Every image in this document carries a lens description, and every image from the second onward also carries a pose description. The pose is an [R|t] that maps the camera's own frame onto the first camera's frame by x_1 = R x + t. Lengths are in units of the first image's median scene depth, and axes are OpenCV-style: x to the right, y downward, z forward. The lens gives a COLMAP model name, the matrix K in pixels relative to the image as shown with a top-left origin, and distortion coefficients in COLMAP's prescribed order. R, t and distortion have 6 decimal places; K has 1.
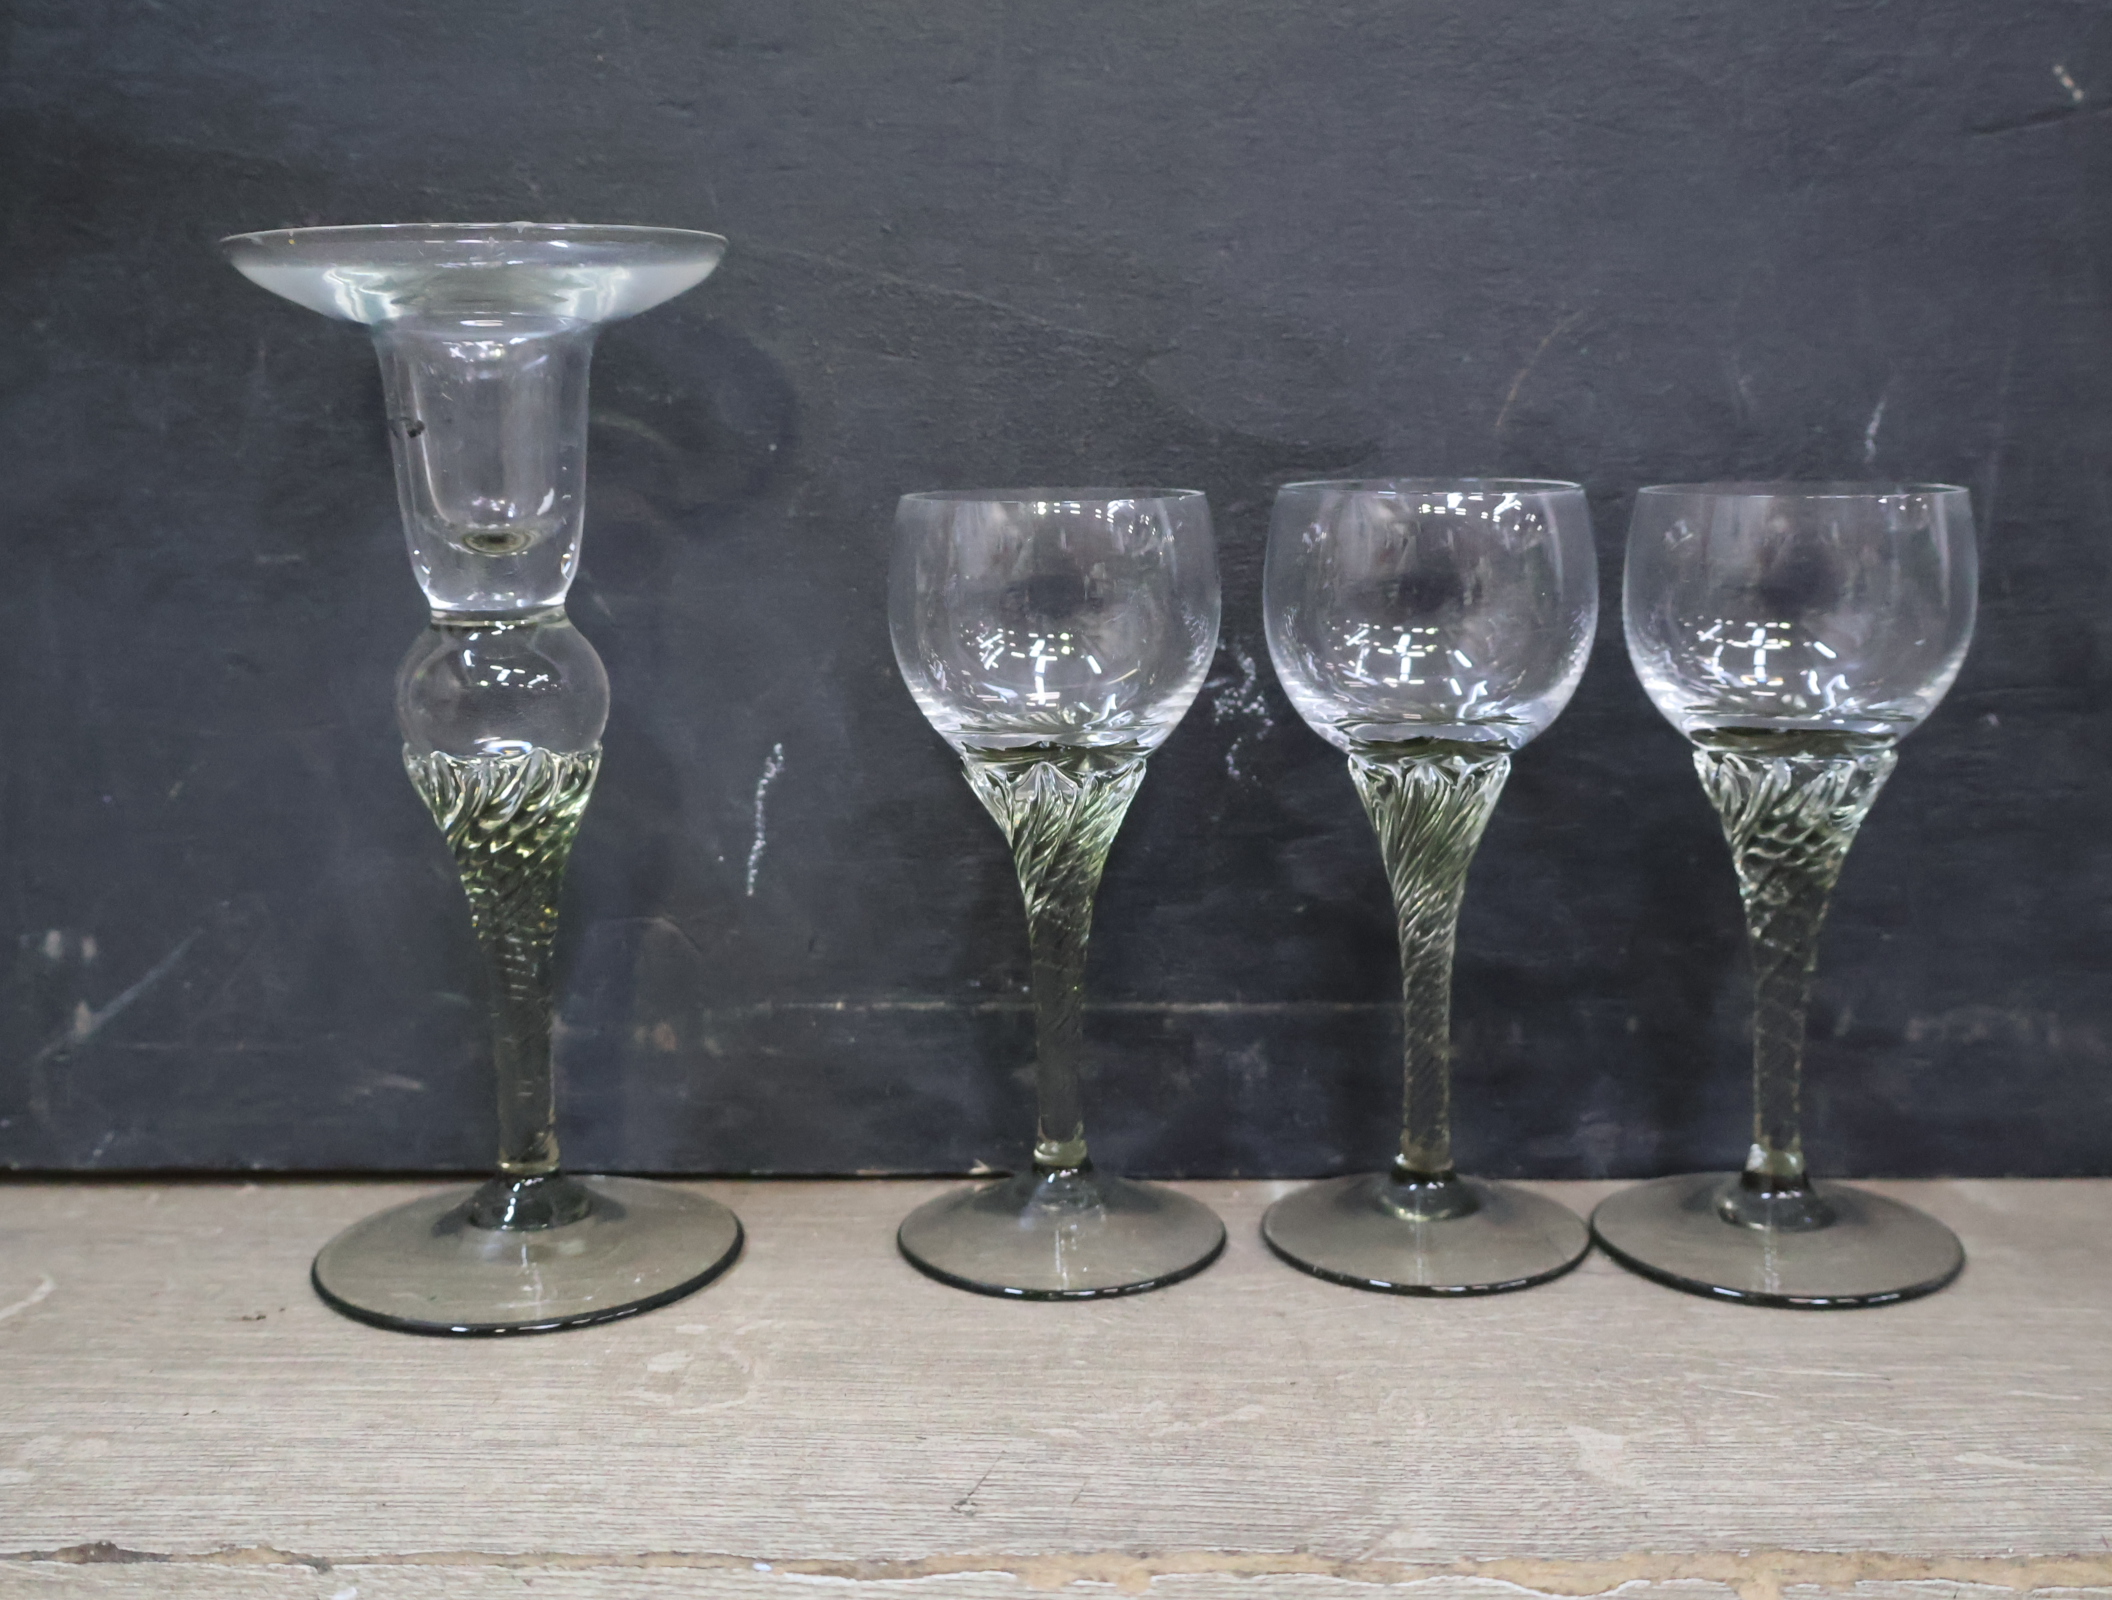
lens RADIAL K [[2336.4, 0, 1051.2], [0, 2336.4, 806.9], [0, 0, 1]] dist [0.007610, 0.000000]
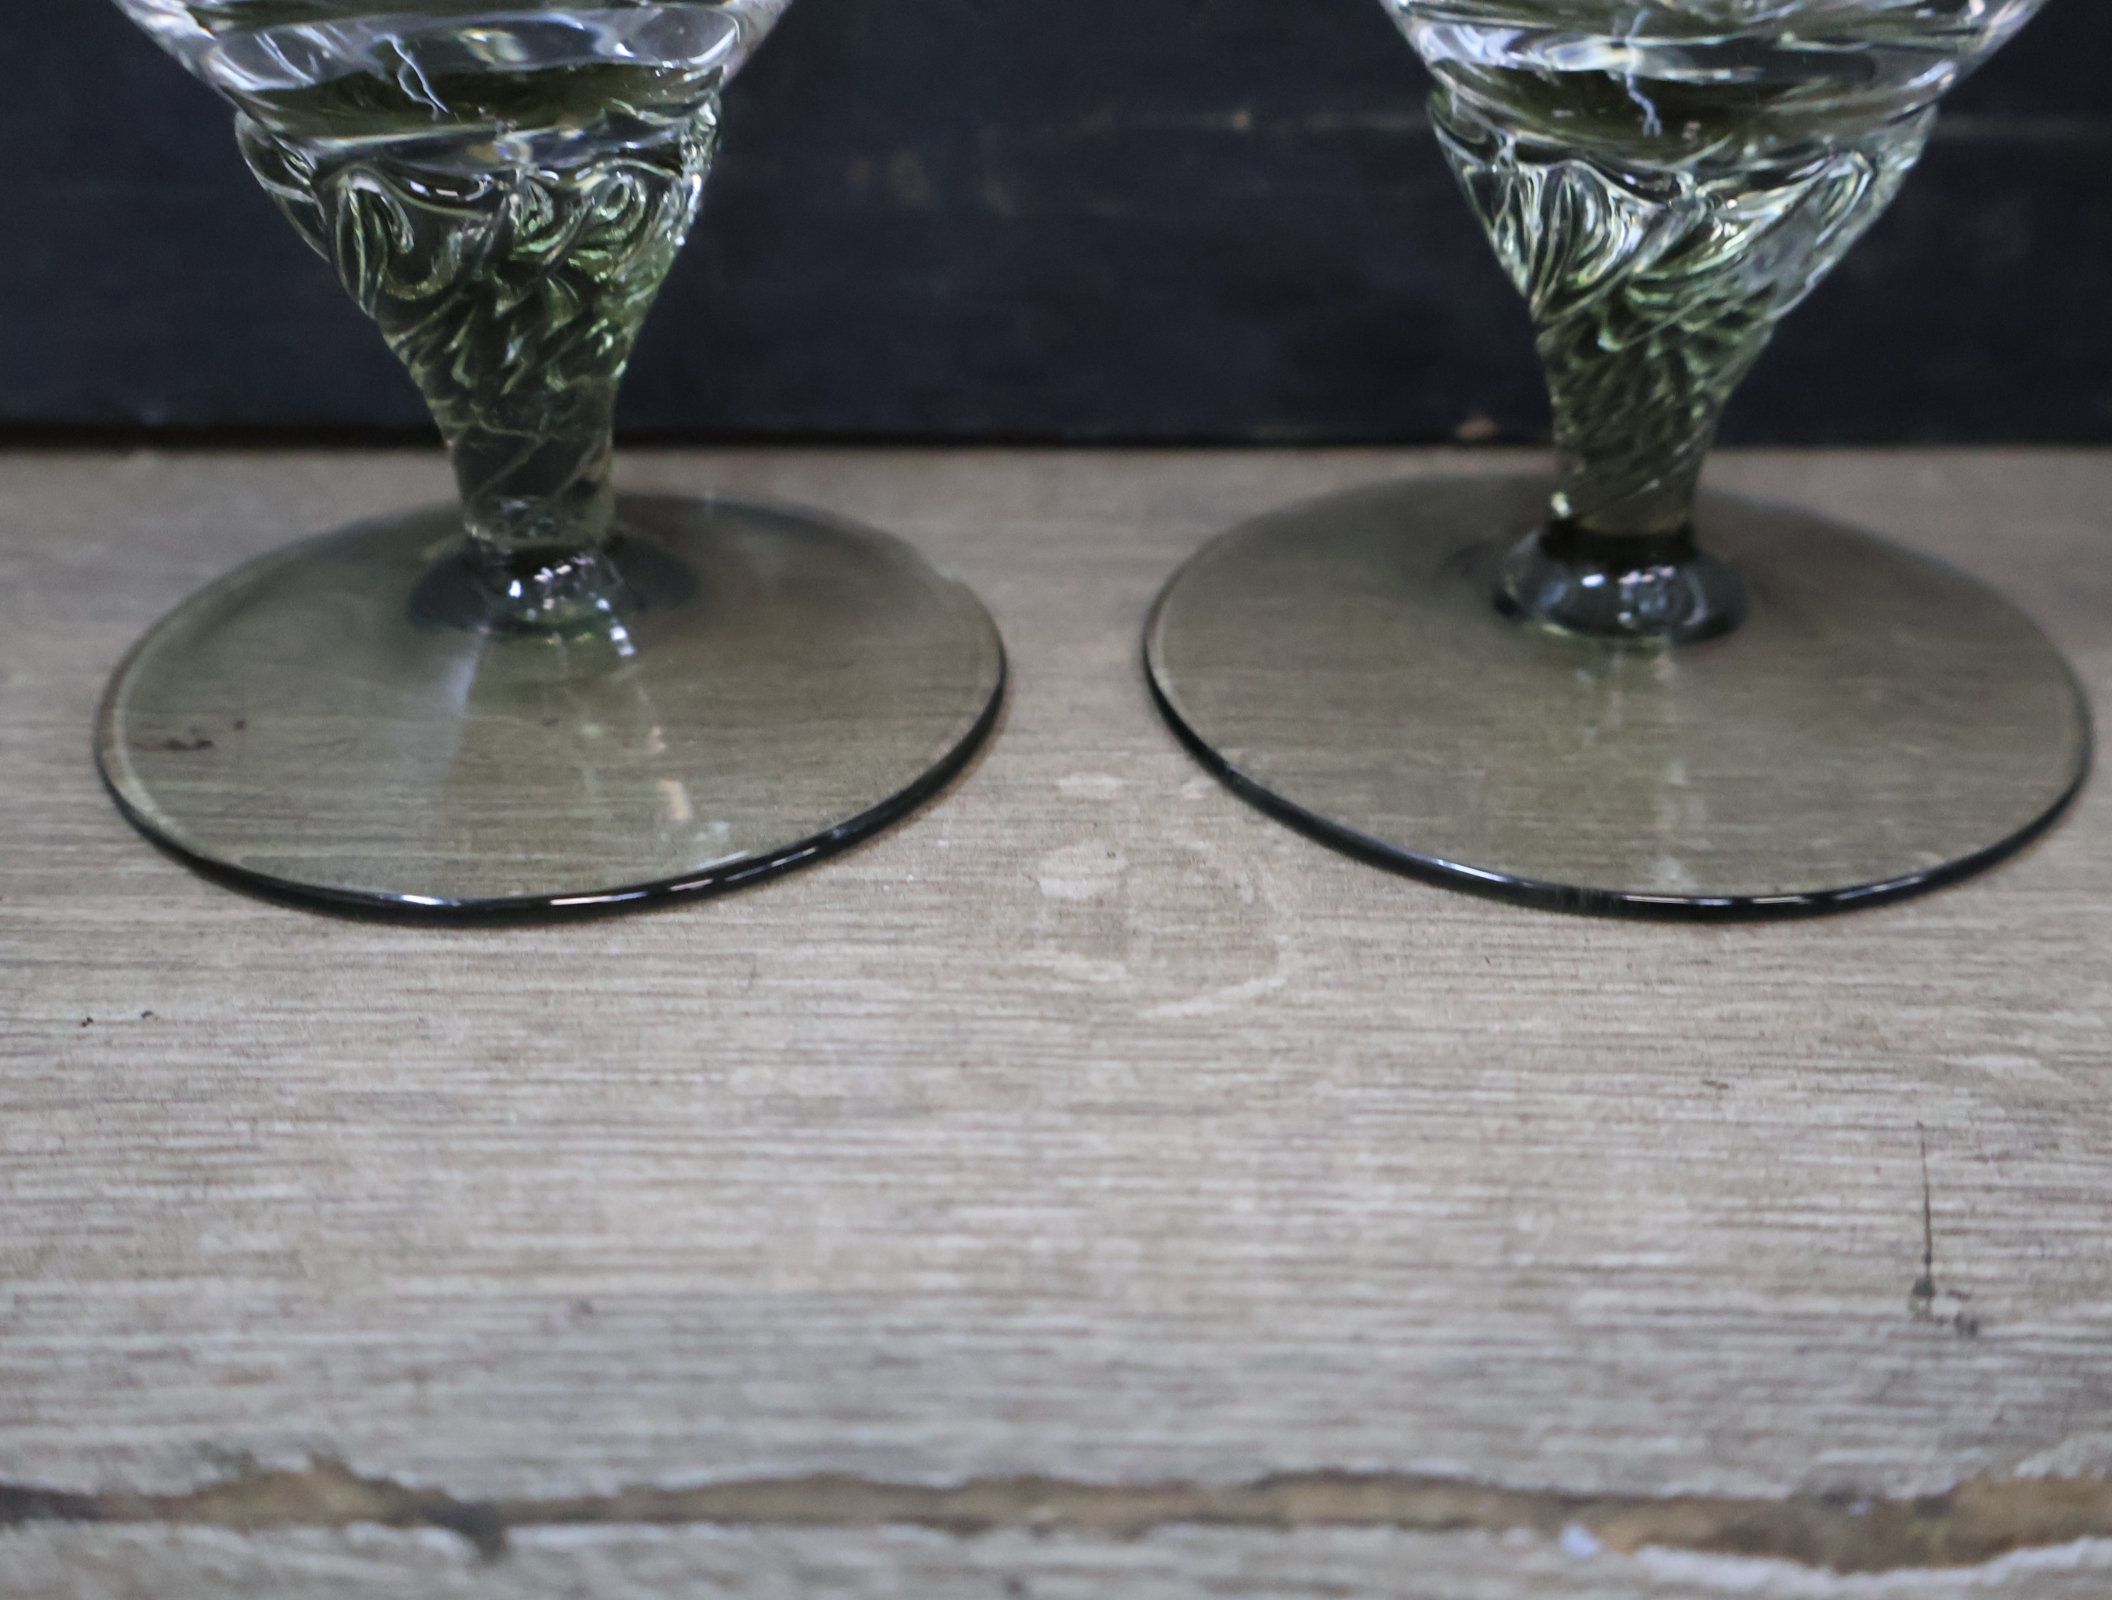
lens RADIAL K [[2336.4, 0, 1053.7], [0, 2336.4, 822.9], [0, 0, 1]] dist [0.007610, 0.000000]
pose [[0.998862, -0.008175, 0.046982, -0.203594], [-0.009290, 0.932961, 0.359856, 0.055985], [-0.046774, -0.359884, 0.931824, 0.584002]]
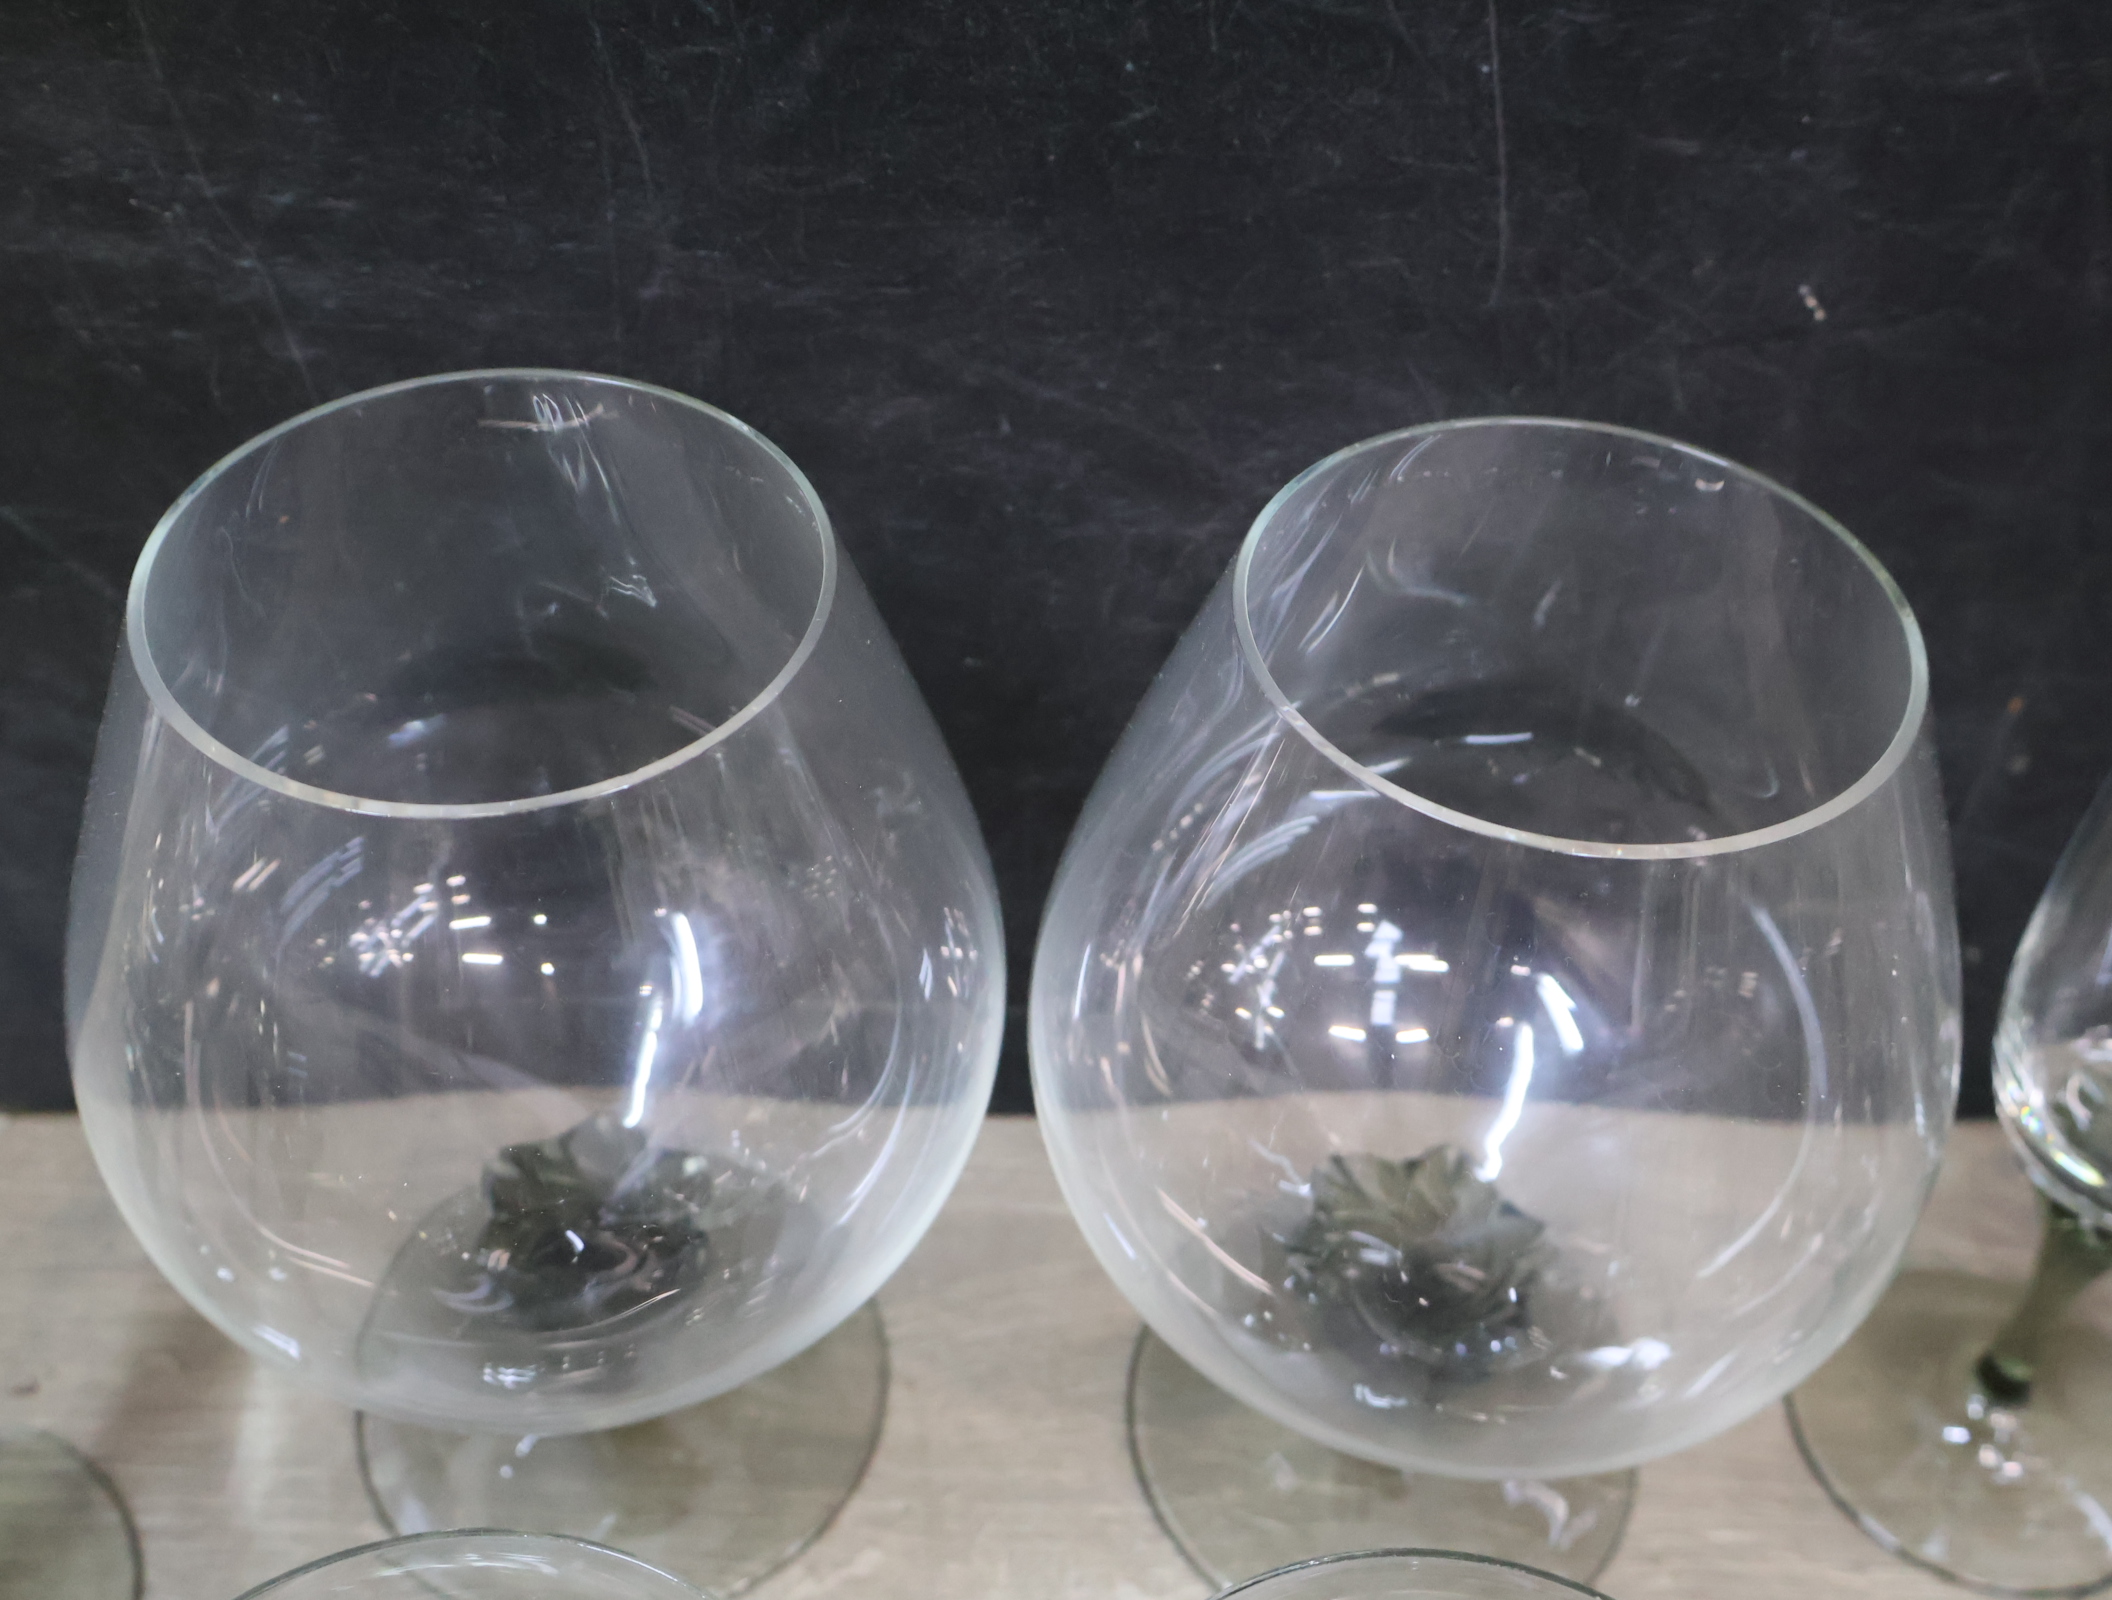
lens RADIAL K [[2336.4, 0, 1060.1], [0, 2336.4, 800.9], [0, 0, 1]] dist [0.007610, 0.000000]
pose [[0.997470, -0.000517, 0.071088, 0.098958], [-0.040226, 0.820385, 0.570395, -0.787785], [-0.058614, -0.571811, 0.818289, 0.207705]]
